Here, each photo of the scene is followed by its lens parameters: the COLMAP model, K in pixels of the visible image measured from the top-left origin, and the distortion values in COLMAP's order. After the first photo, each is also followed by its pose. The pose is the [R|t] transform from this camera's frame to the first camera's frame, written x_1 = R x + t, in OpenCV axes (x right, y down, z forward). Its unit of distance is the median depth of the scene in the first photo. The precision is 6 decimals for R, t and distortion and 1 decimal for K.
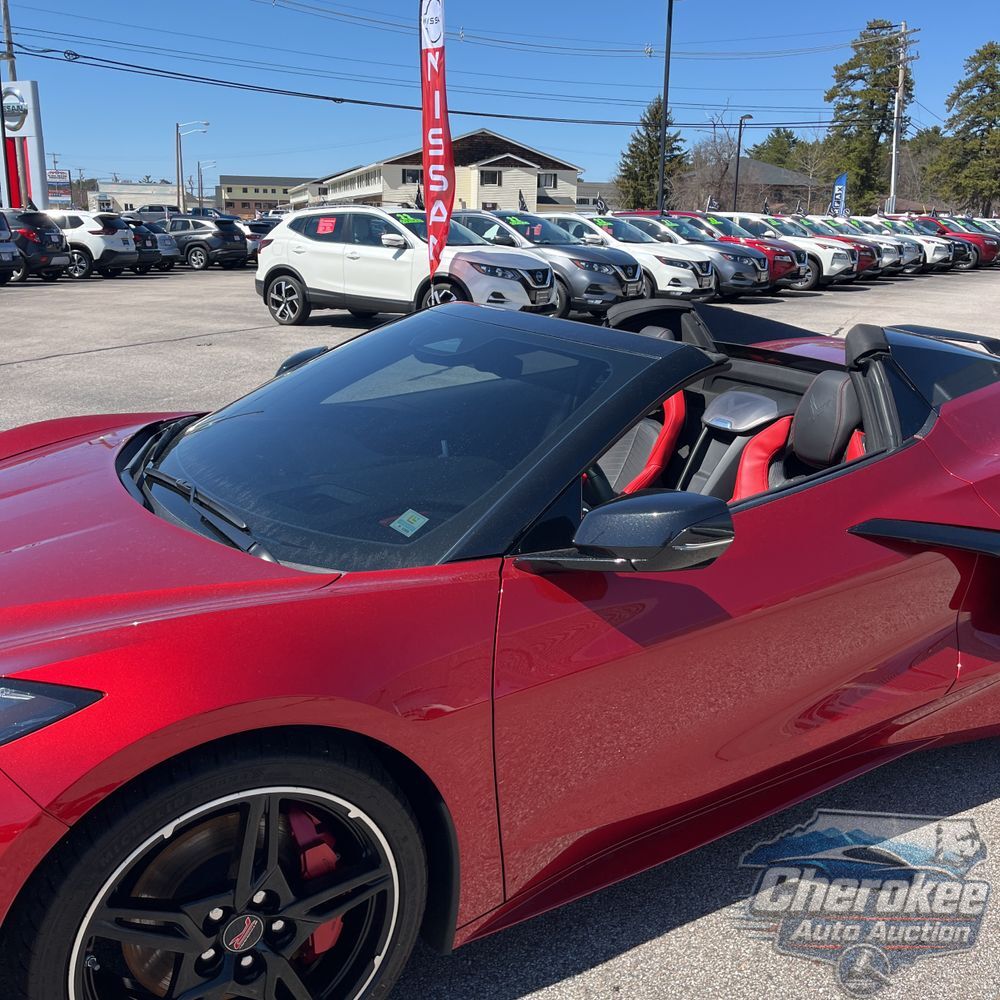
lens RADIAL K [[1006.9, 0, 497.7], [0, 1006.9, 487.2], [0, 0, 1]] dist [0.012935, 0.000000]
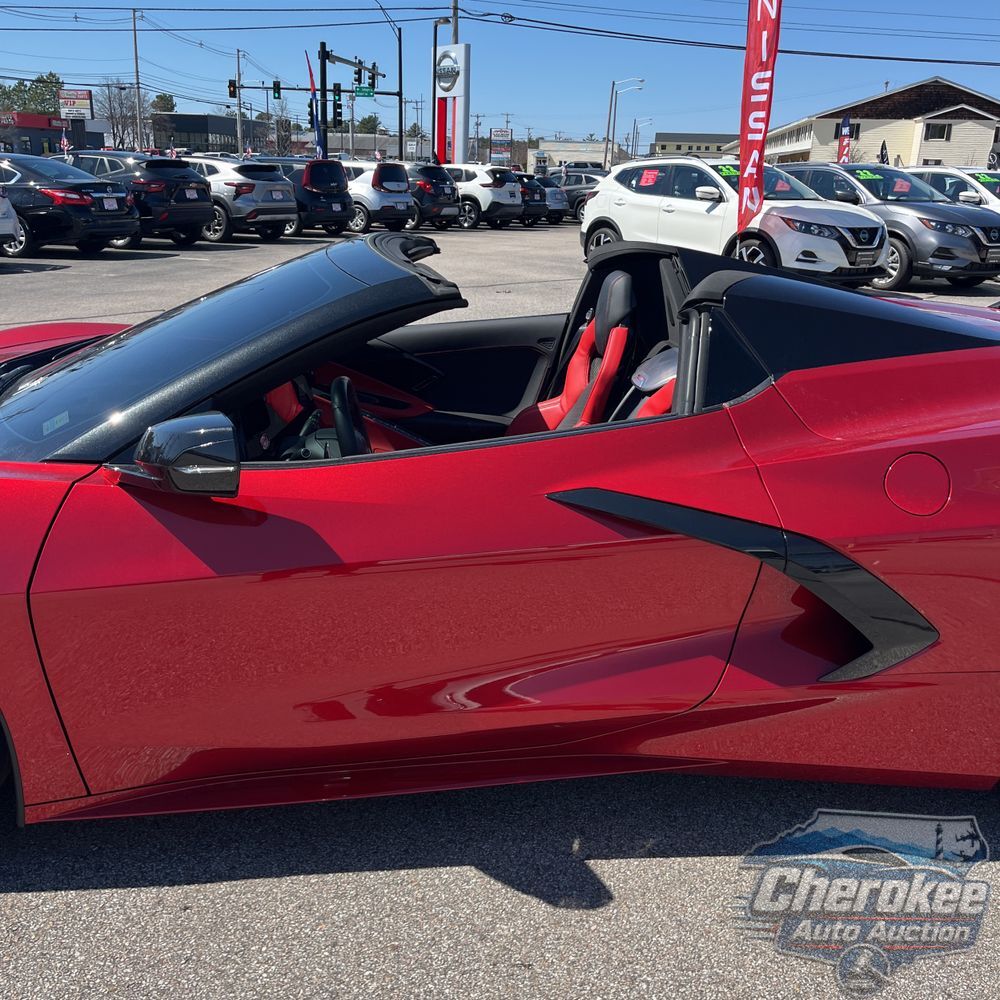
lens RADIAL K [[1006.9, 0, 495.9], [0, 1006.9, 491.7], [0, 0, 1]] dist [0.012935, 0.000000]
pose [[0.916016, 0.128662, -0.379948, 0.066976], [-0.112580, 0.991557, 0.064352, -0.001239], [0.385020, -0.016173, 0.922767, 0.018383]]
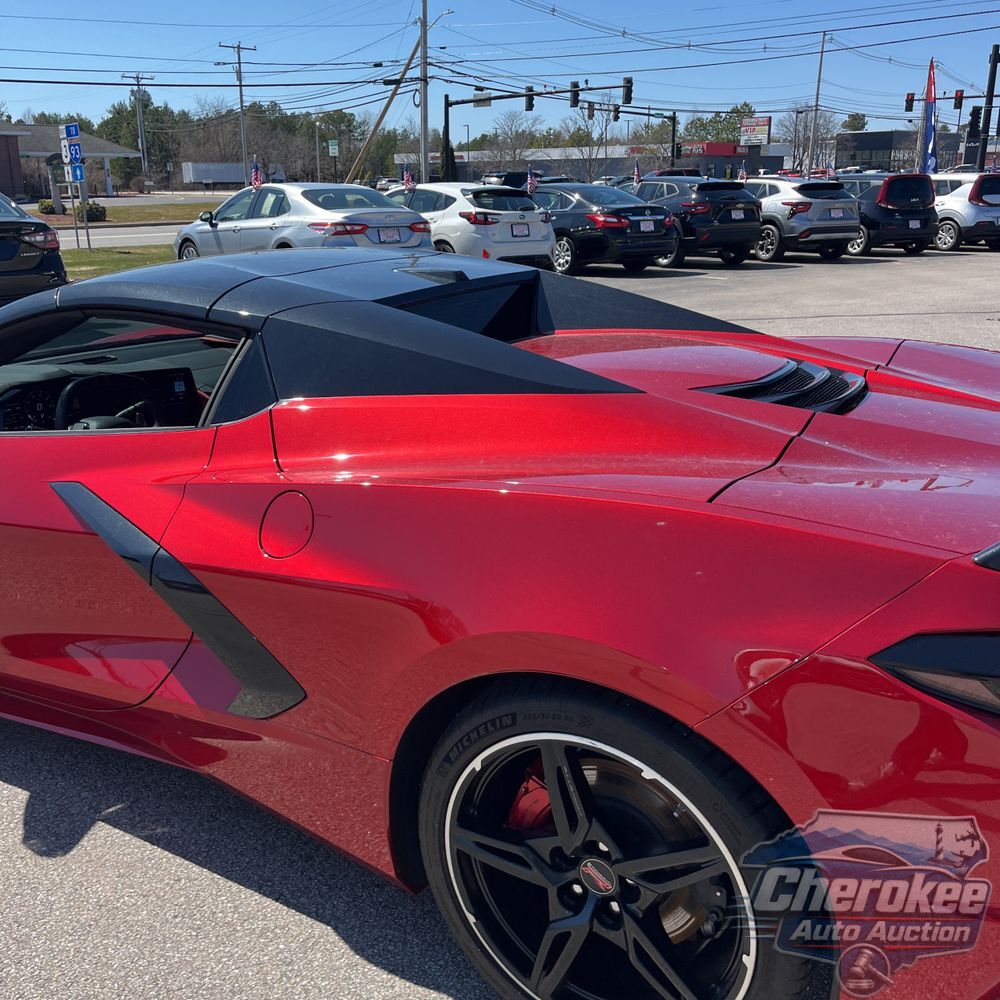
lens RADIAL K [[1006.9, 0, 496.2], [0, 1006.9, 487.9], [0, 0, 1]] dist [0.012935, 0.000000]
pose [[0.499236, 0.227003, -0.836202, 0.149269], [-0.199805, 0.969222, 0.143825, -0.019997], [0.843114, 0.095275, 0.529227, 0.089249]]
